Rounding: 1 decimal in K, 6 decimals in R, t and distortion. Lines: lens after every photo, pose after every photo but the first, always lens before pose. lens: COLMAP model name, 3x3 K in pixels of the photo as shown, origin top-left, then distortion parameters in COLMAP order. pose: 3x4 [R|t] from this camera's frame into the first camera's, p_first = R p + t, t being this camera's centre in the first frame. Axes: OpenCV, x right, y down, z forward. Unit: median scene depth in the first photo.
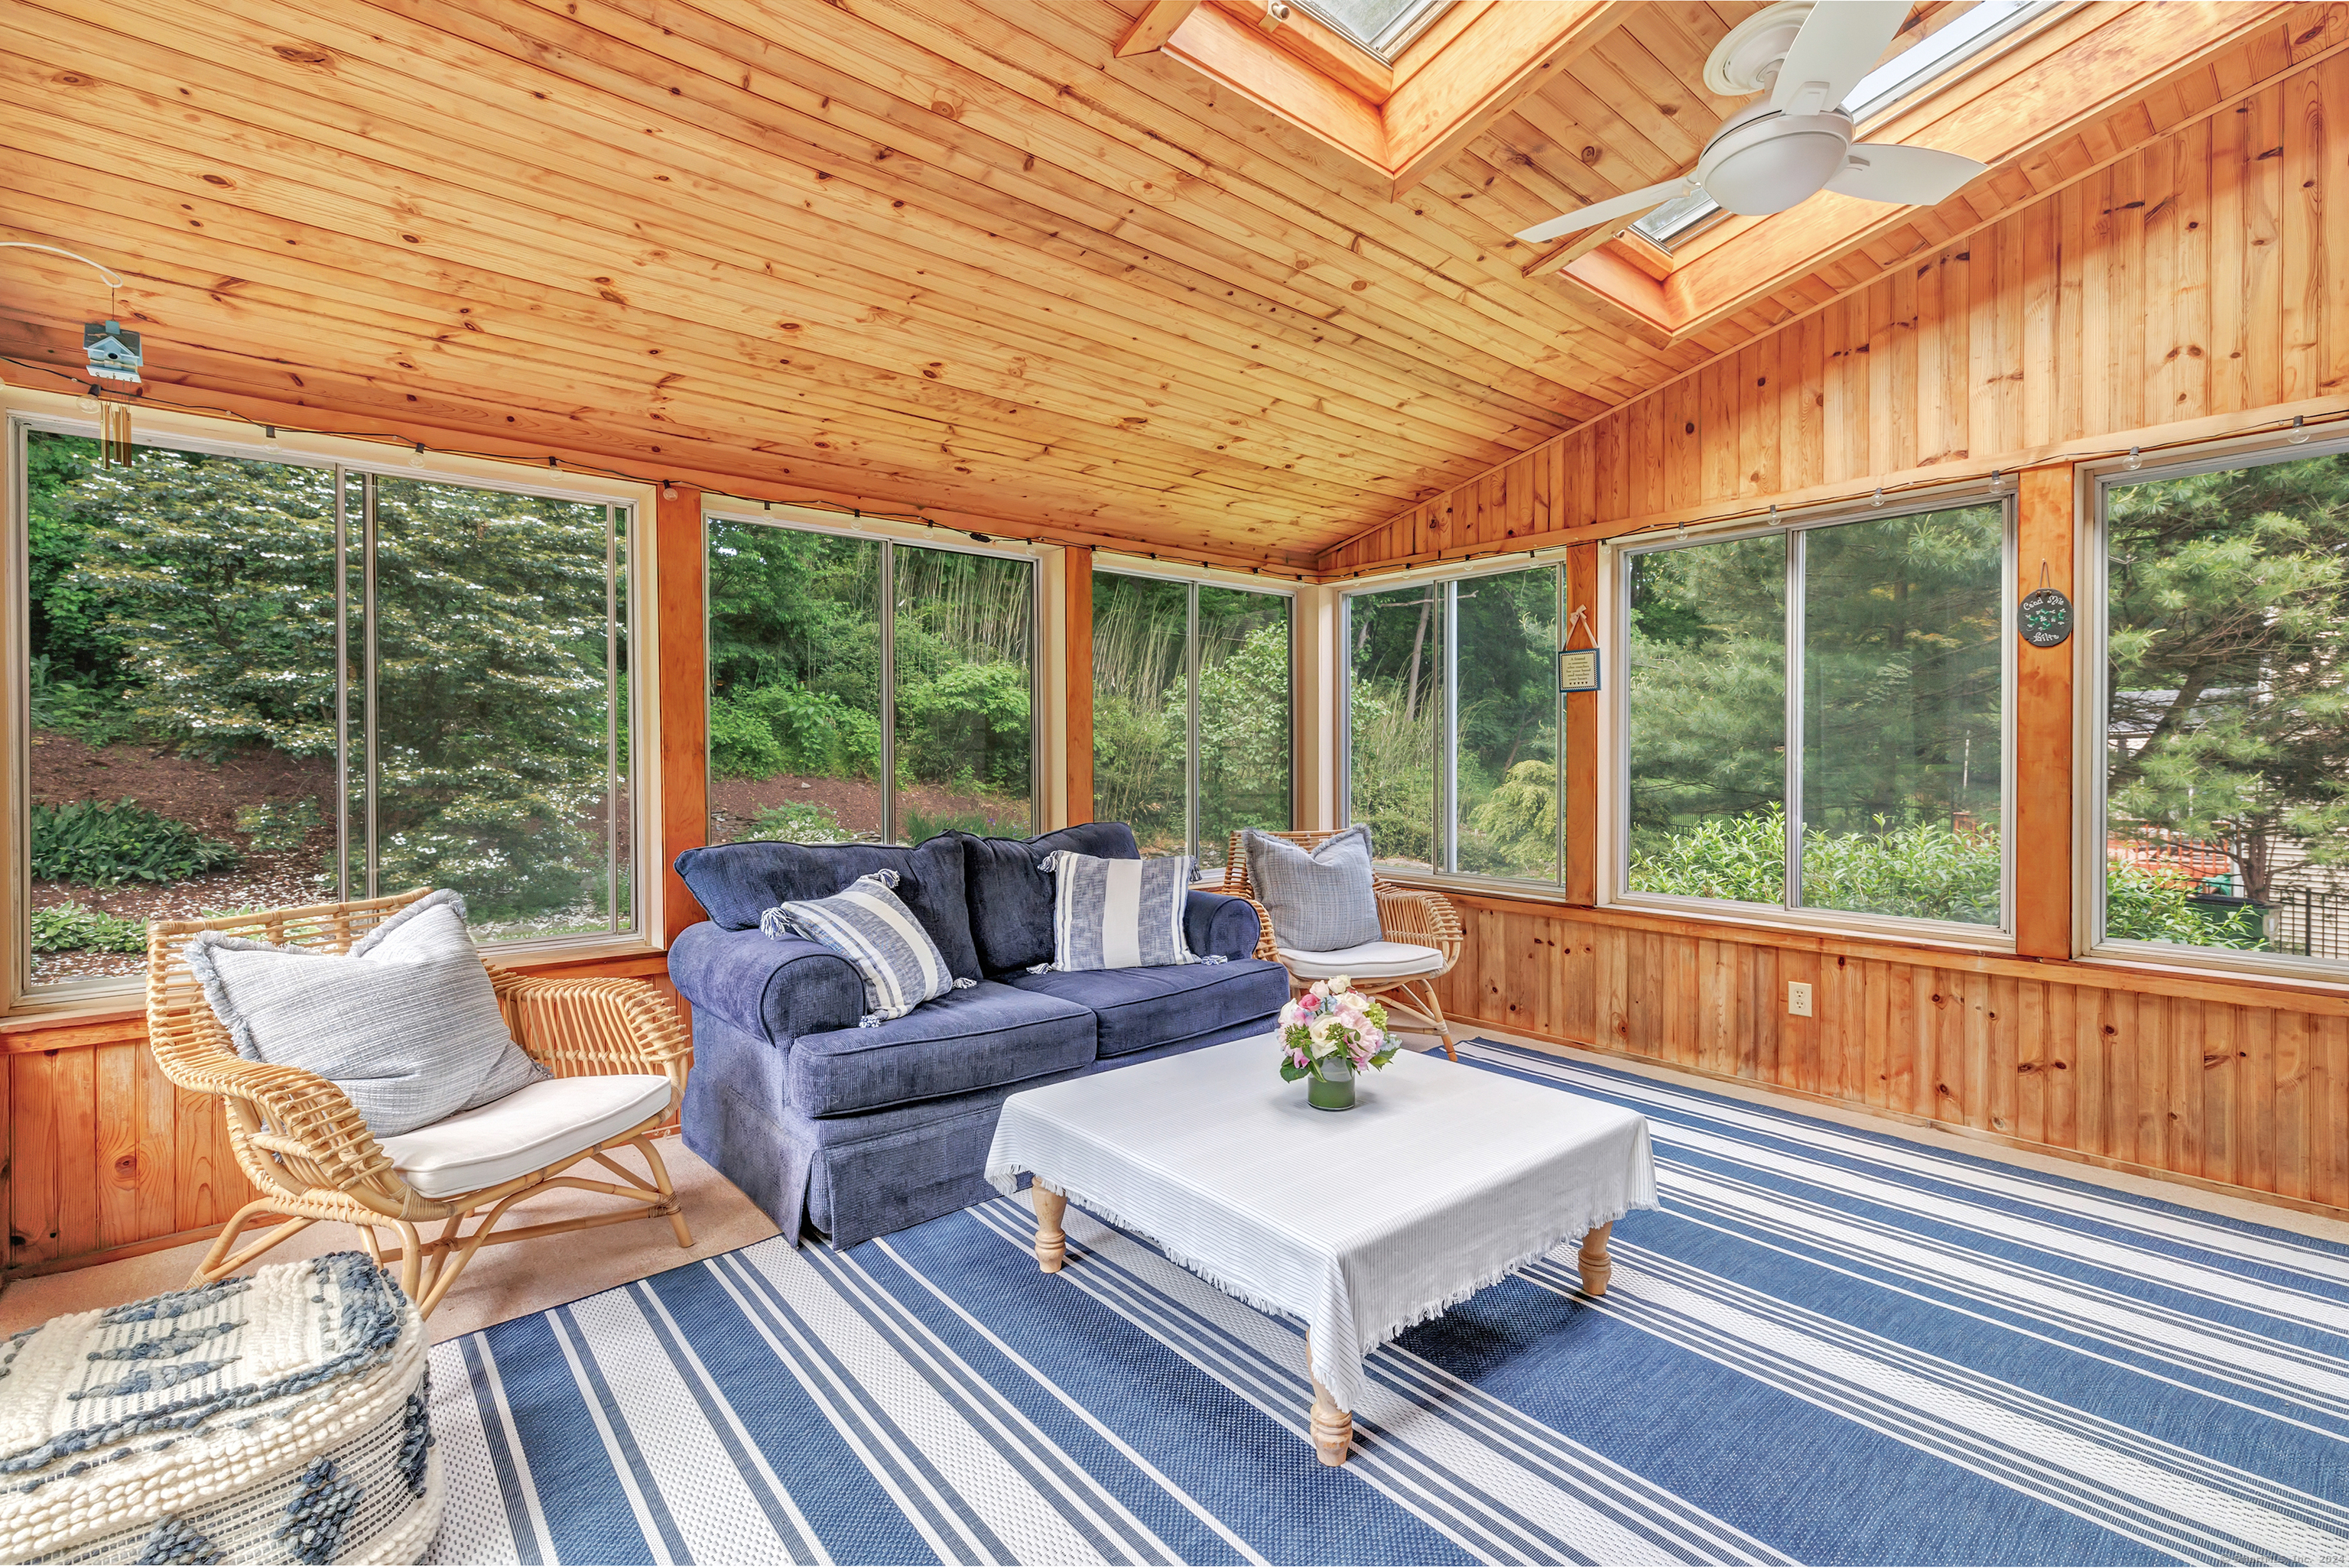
lens RADIAL K [[1024.3, 0, 1166.2], [0, 1024.3, 760.8], [0, 0, 1]] dist [0.010035, -0.001052]
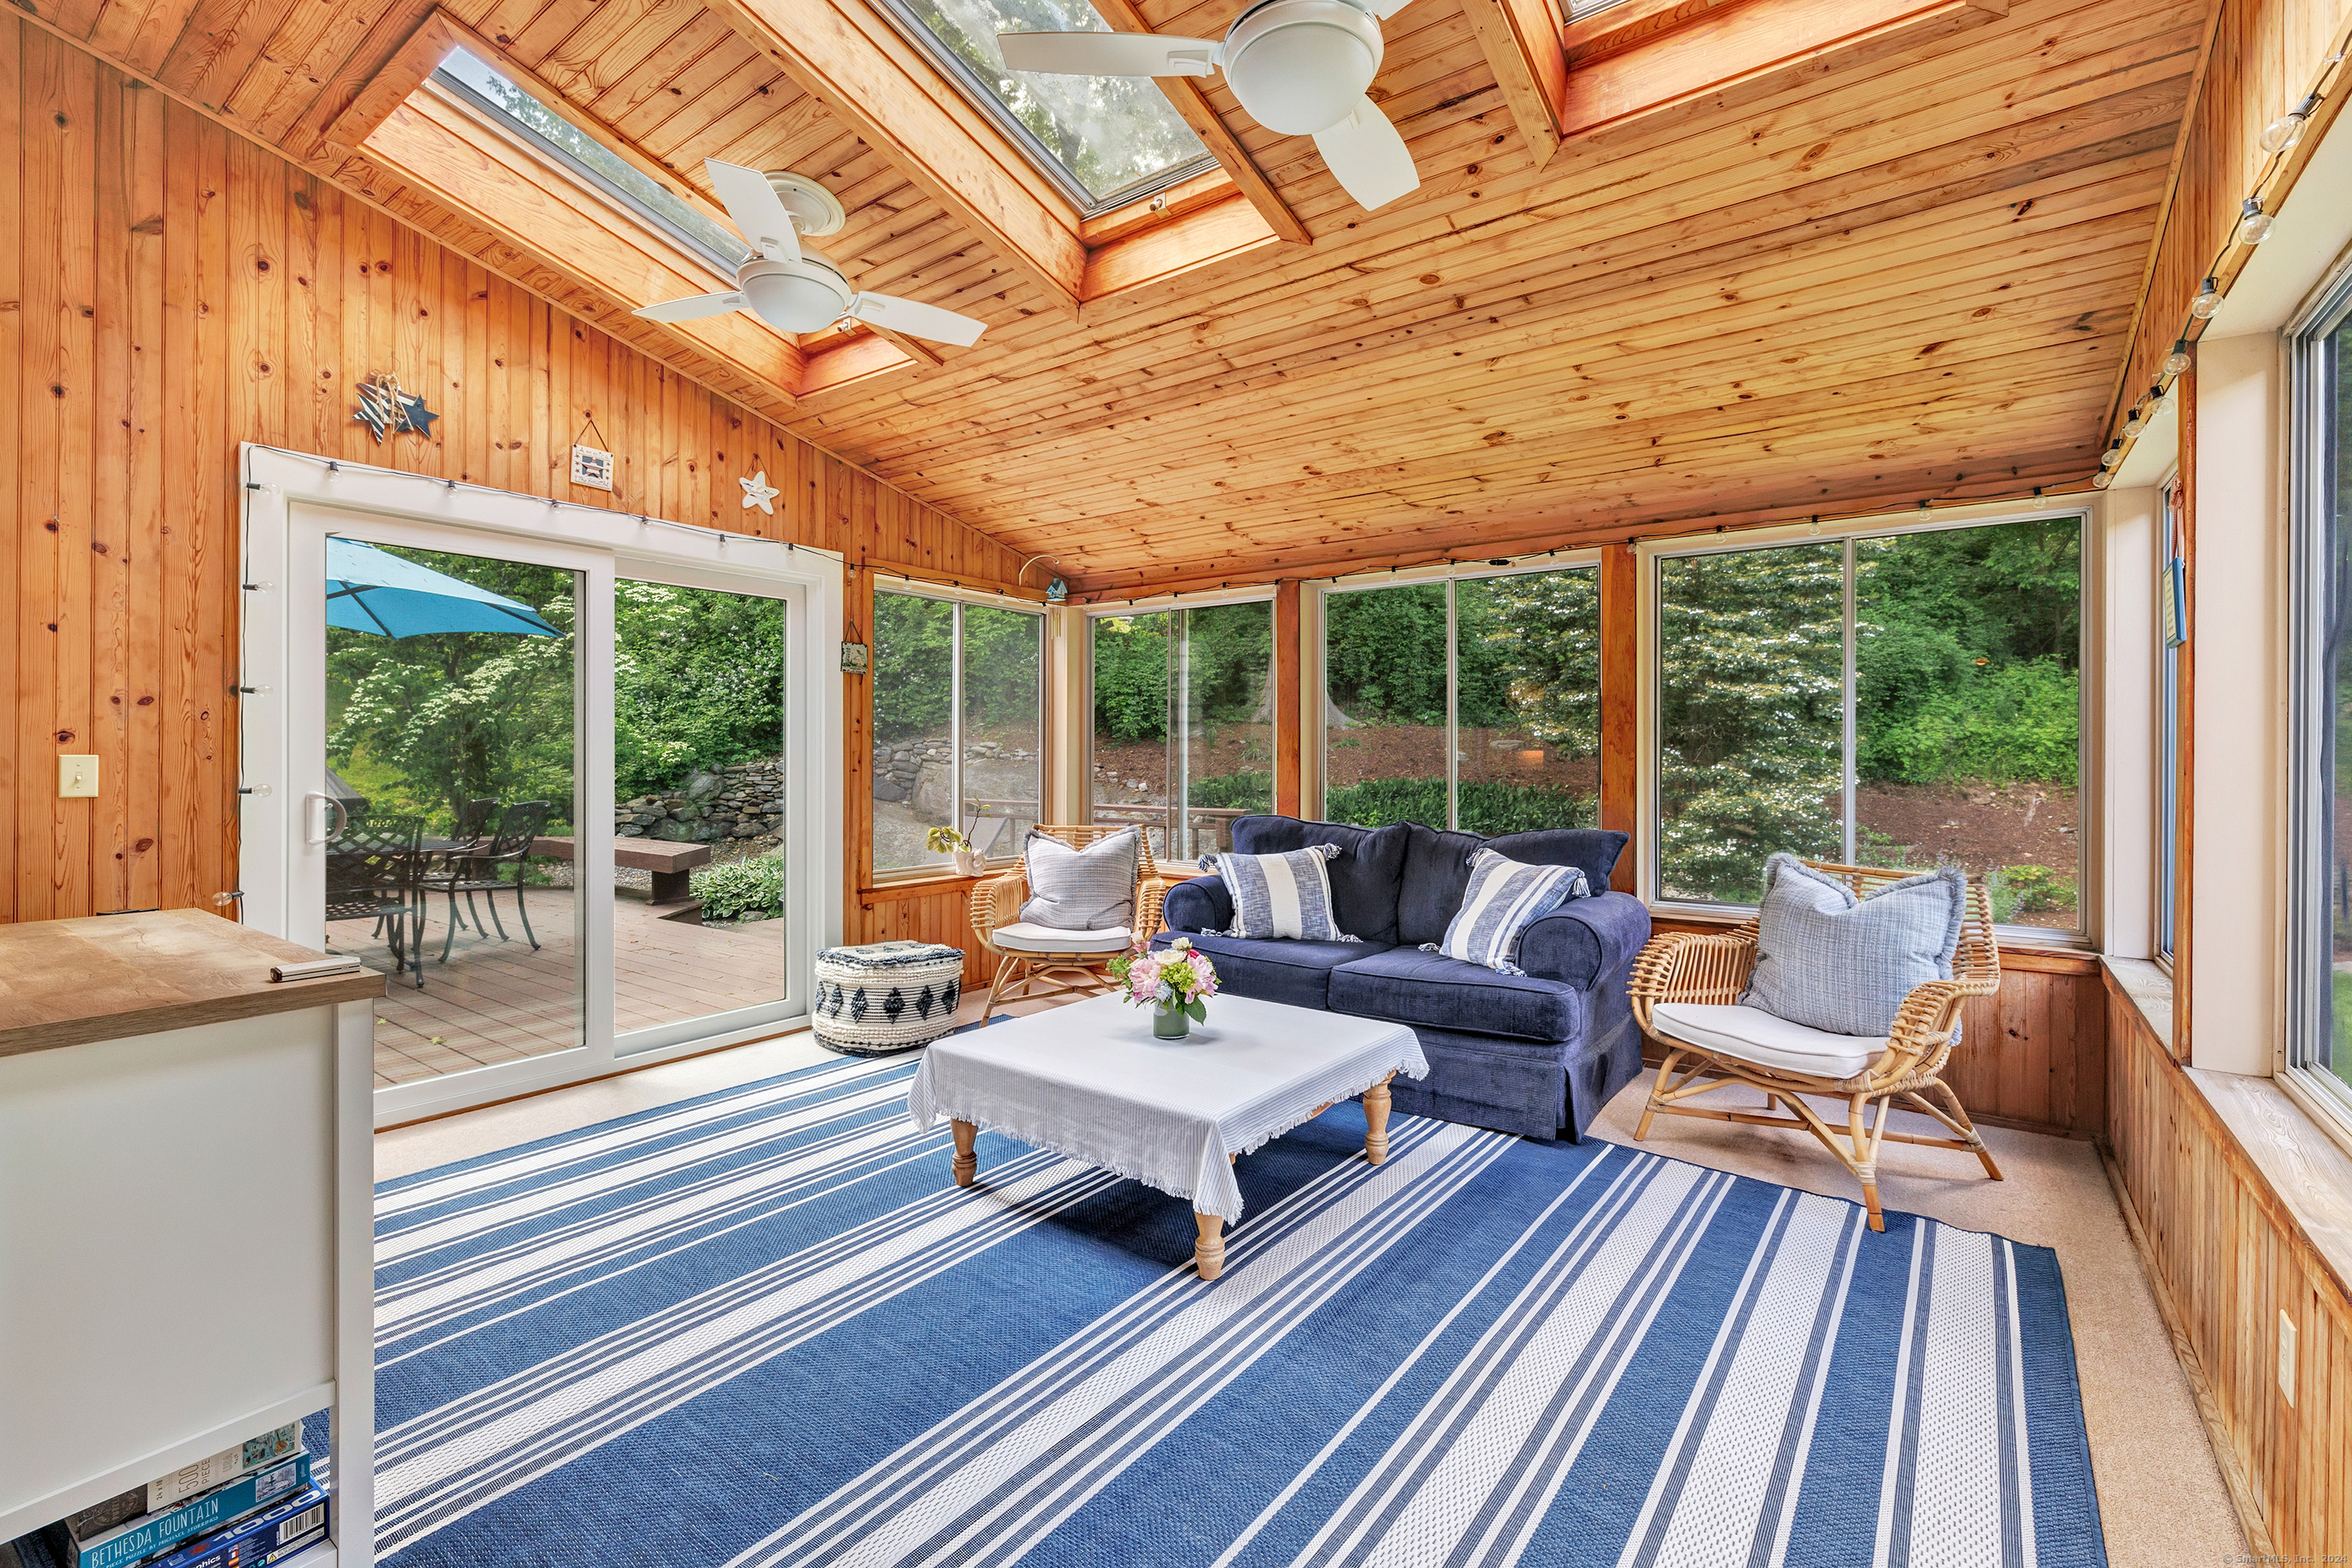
lens RADIAL K [[1025.8, 0, 1186.9], [0, 1025.8, 756.4], [0, 0, 1]] dist [0.010035, -0.001052]
pose [[0.230873, 0.010120, -0.972931, 0.751557], [-0.013917, 0.999878, 0.007098, -0.011731], [0.972884, 0.011902, 0.230985, 0.389367]]
